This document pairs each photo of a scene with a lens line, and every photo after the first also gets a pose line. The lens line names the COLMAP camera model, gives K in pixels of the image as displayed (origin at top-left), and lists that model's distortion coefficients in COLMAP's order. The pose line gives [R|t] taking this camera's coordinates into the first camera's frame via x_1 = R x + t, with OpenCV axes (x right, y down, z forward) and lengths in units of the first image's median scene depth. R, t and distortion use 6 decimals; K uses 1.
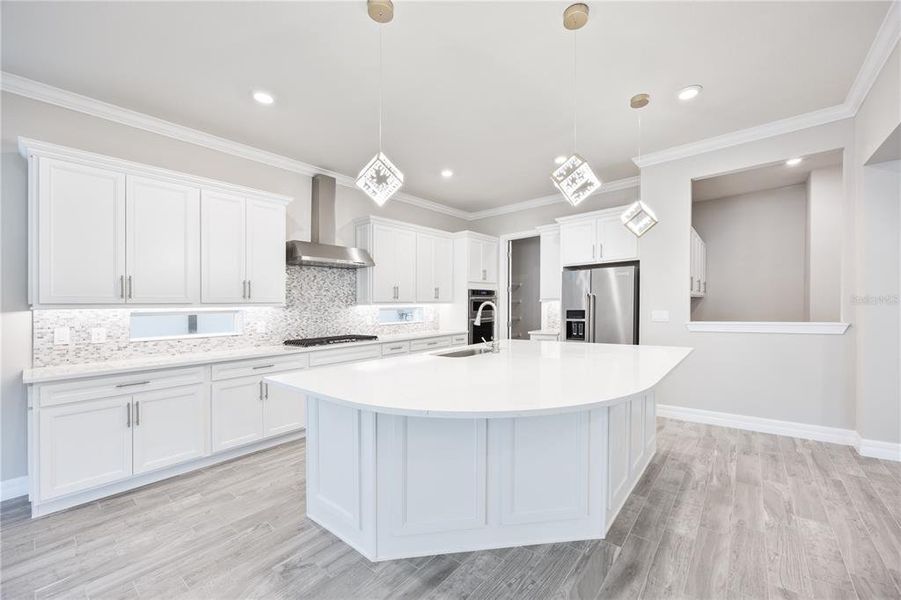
lens RADIAL K [[345.3, 0, 471.5], [0, 345.3, 286.1], [0, 0, 1]] dist [-0.003693, -0.000653]
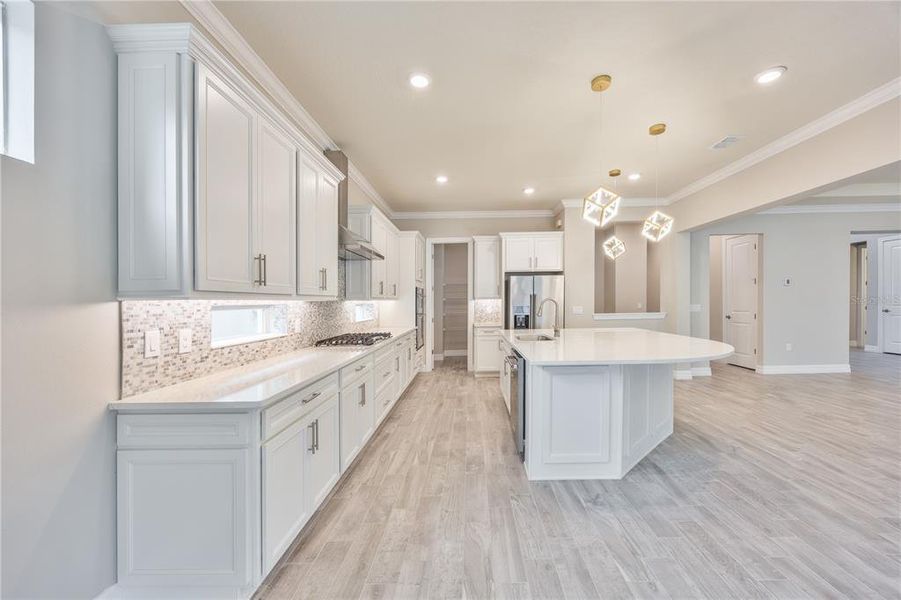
lens RADIAL K [[345.3, 0, 460.5], [0, 345.3, 282.0], [0, 0, 1]] dist [-0.003693, -0.000653]
pose [[0.799223, 0.043926, 0.599427, -1.074907], [-0.037552, 0.999027, -0.023140, 0.027878], [-0.599861, -0.004015, 0.800095, 0.163896]]
